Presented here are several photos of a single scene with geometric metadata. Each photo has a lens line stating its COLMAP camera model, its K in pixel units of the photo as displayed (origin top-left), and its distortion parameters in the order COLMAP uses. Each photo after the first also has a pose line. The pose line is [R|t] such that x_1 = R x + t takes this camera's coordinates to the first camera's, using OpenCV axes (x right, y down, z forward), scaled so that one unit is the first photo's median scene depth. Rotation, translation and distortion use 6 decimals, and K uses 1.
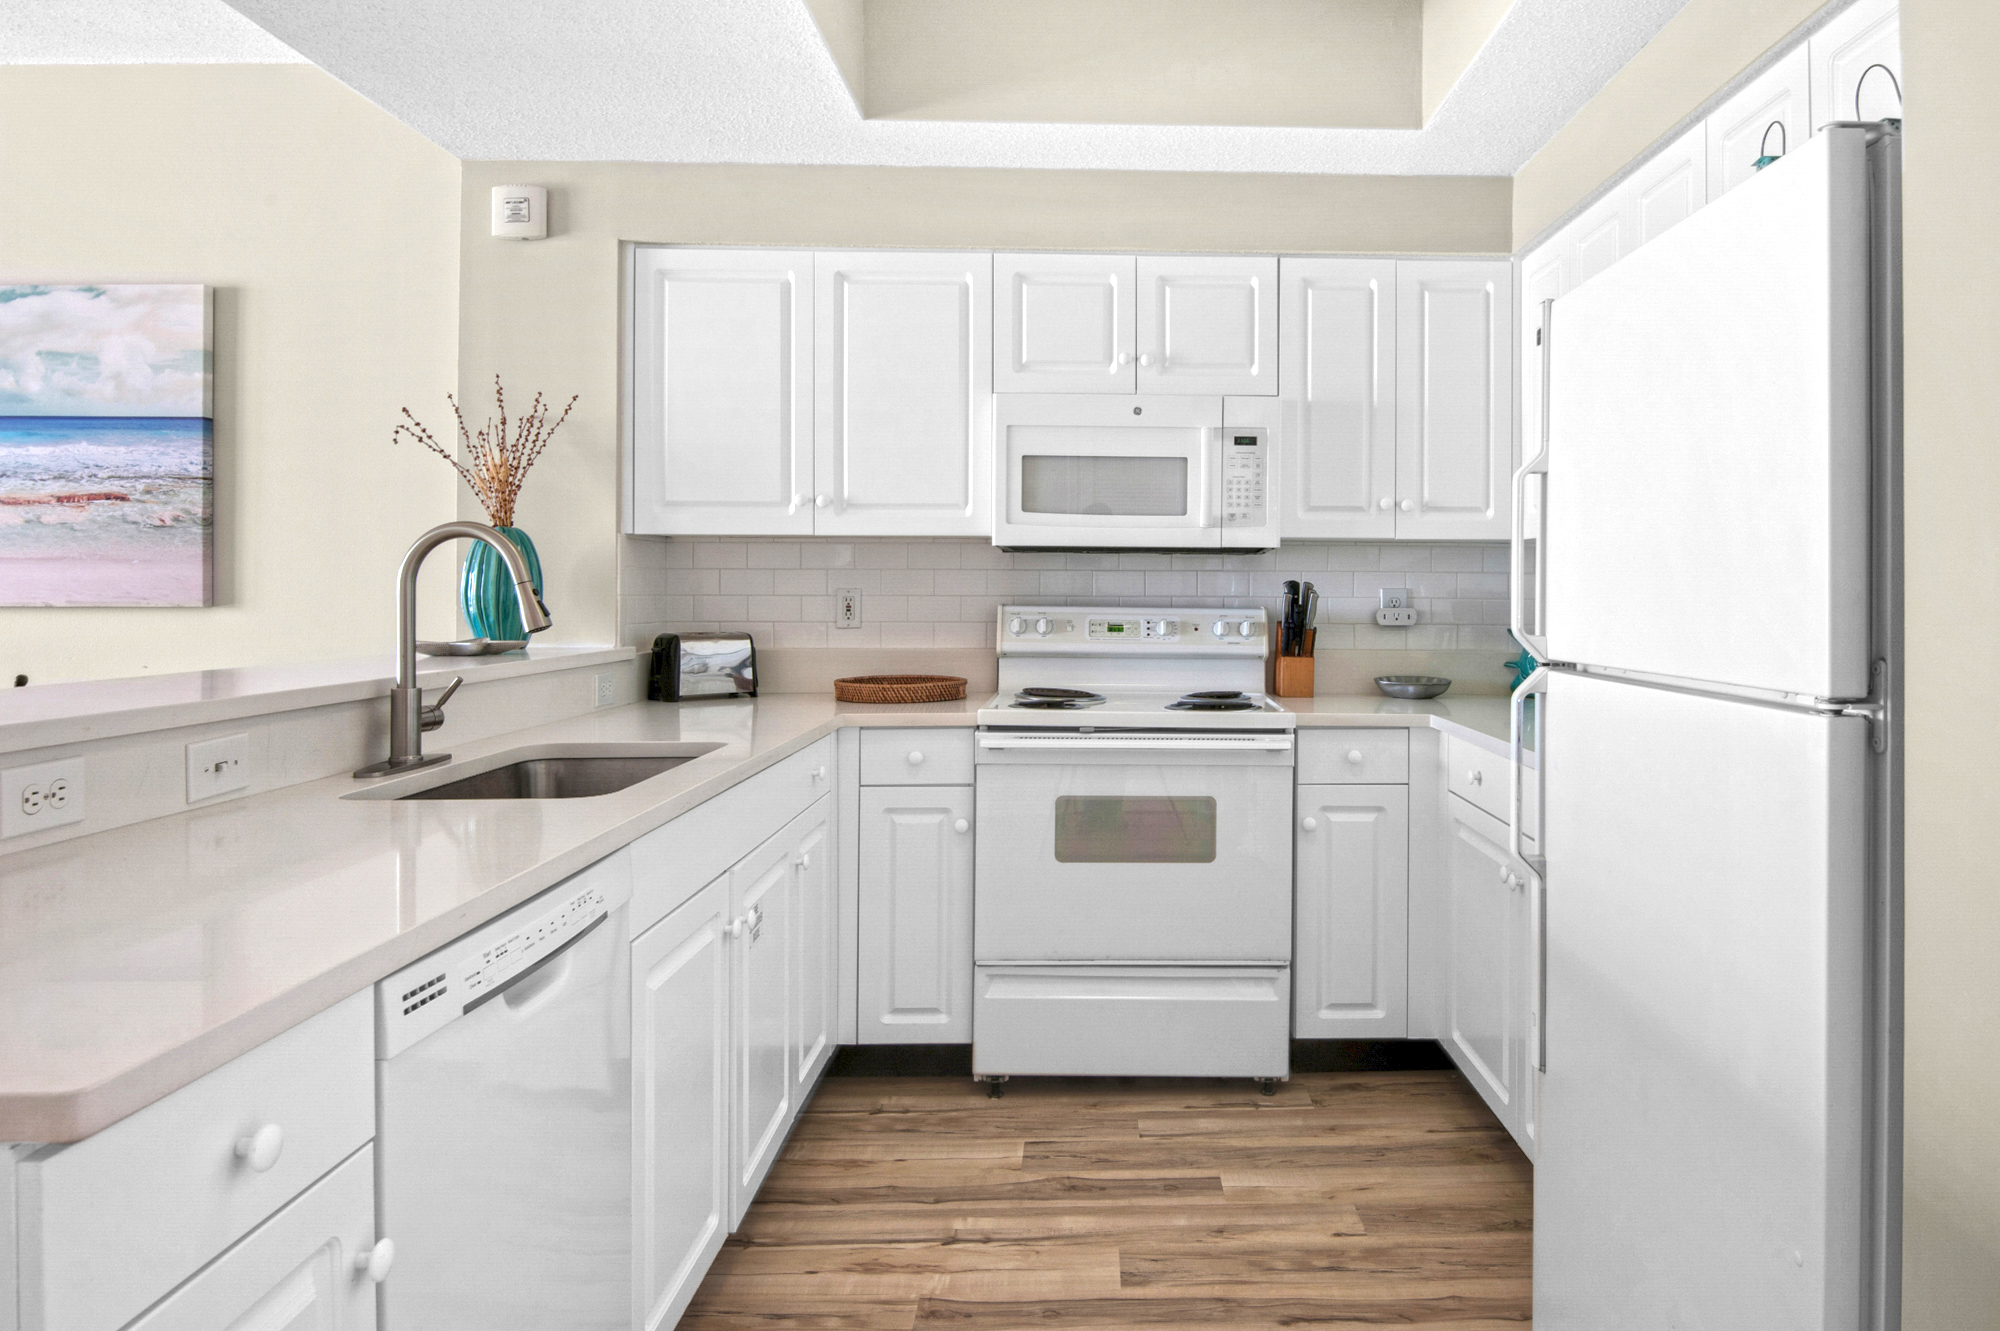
lens RADIAL K [[1197.0, 0, 1000.1], [0, 1197.0, 589.2], [0, 0, 1]] dist [0.001300, 0.000121]
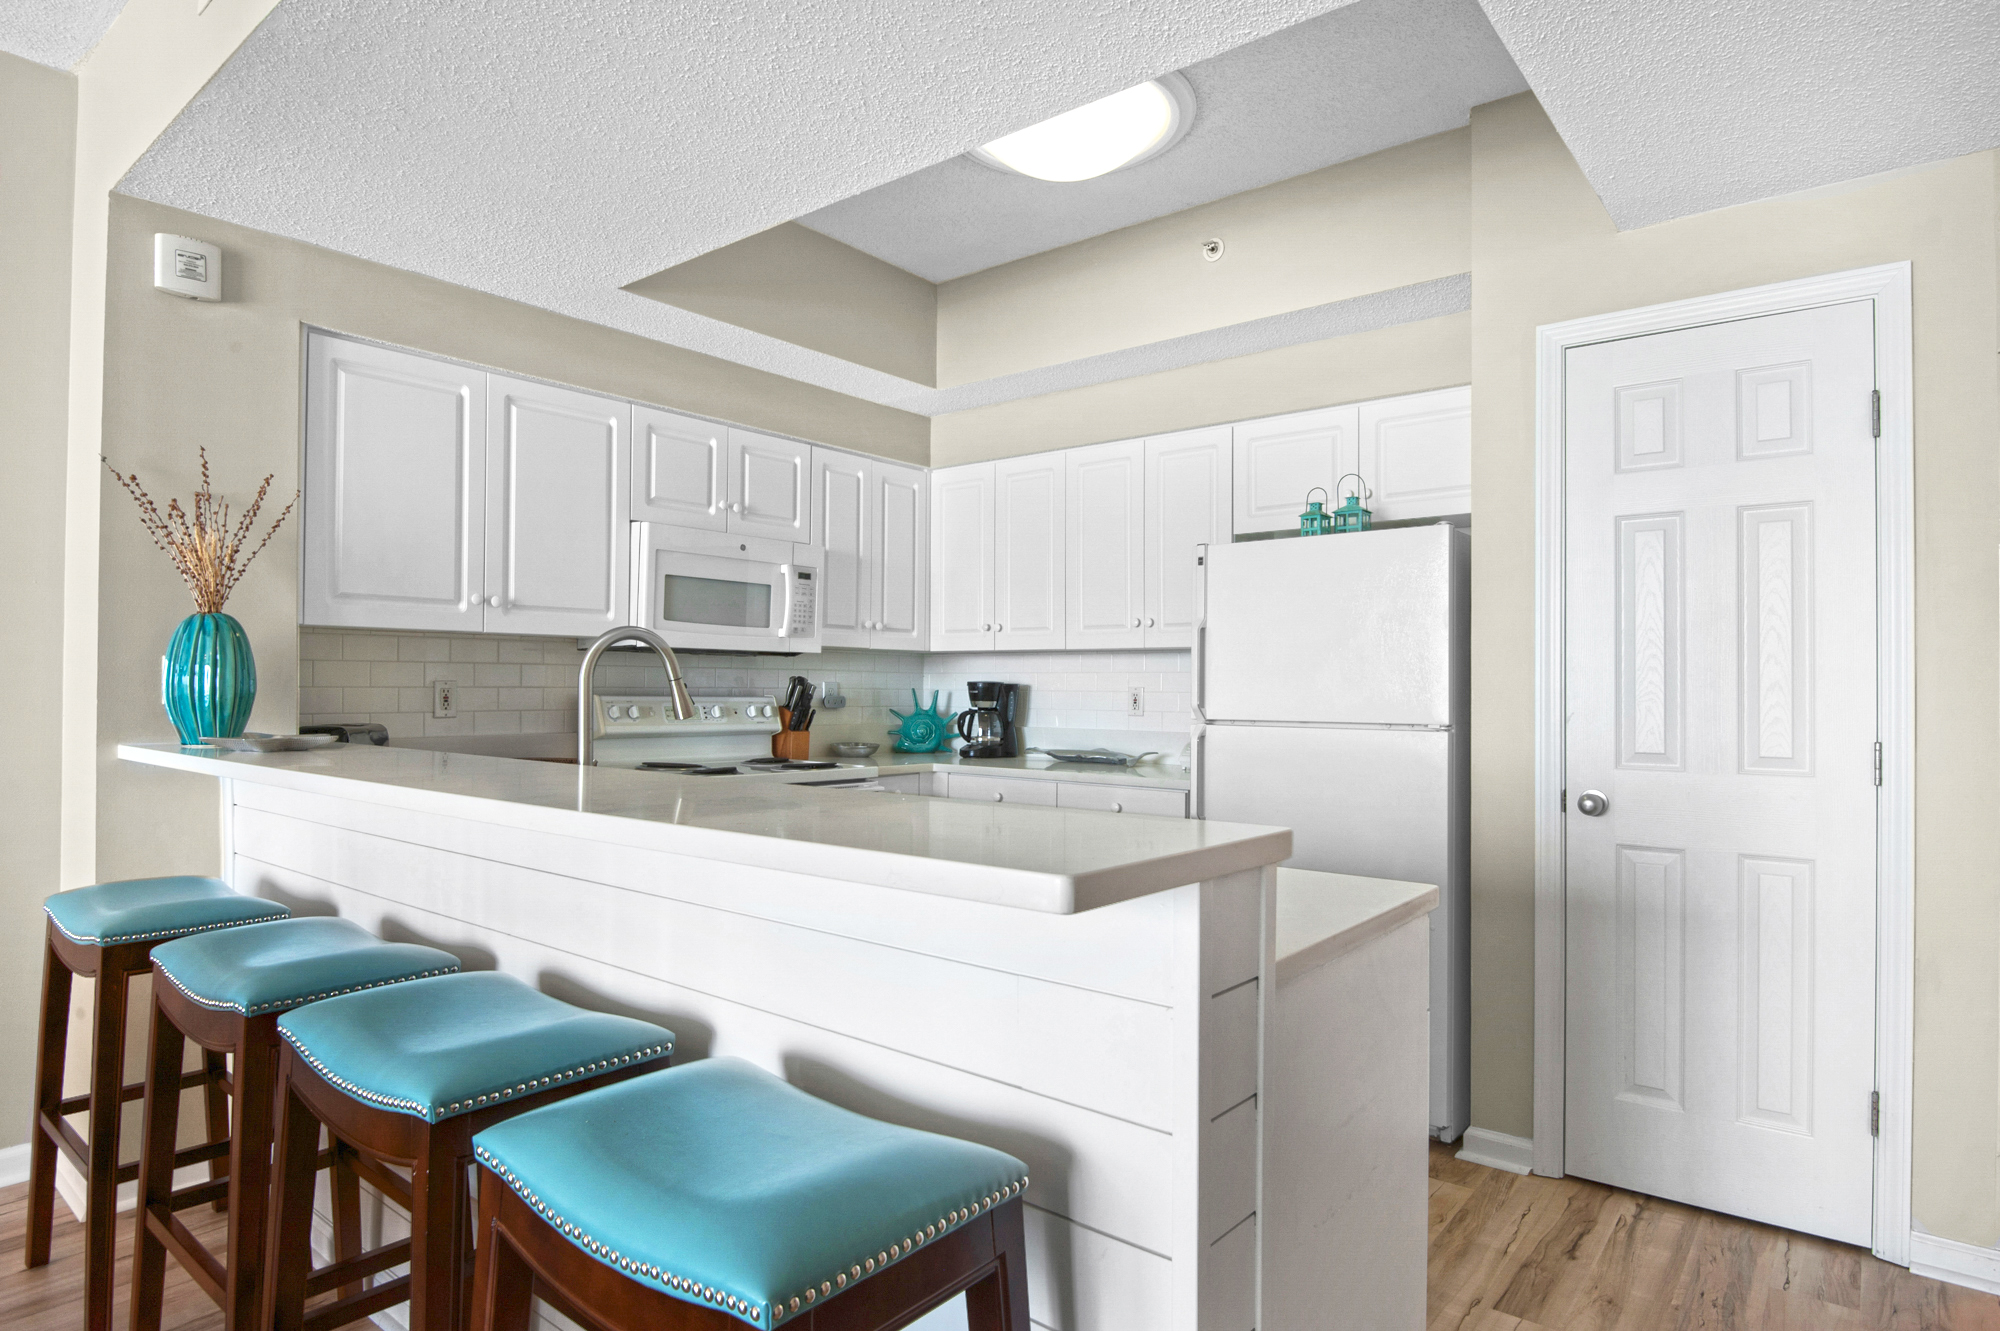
lens RADIAL K [[1111.2, 0, 1000.0], [0, 1111.2, 665.5], [0, 0, 1]] dist [-0.001519, -0.000759]
pose [[0.657812, 0.014420, 0.753044, -0.607623], [-0.006125, 0.999886, -0.013796, -0.003334], [-0.753157, 0.004463, 0.657826, -0.020552]]
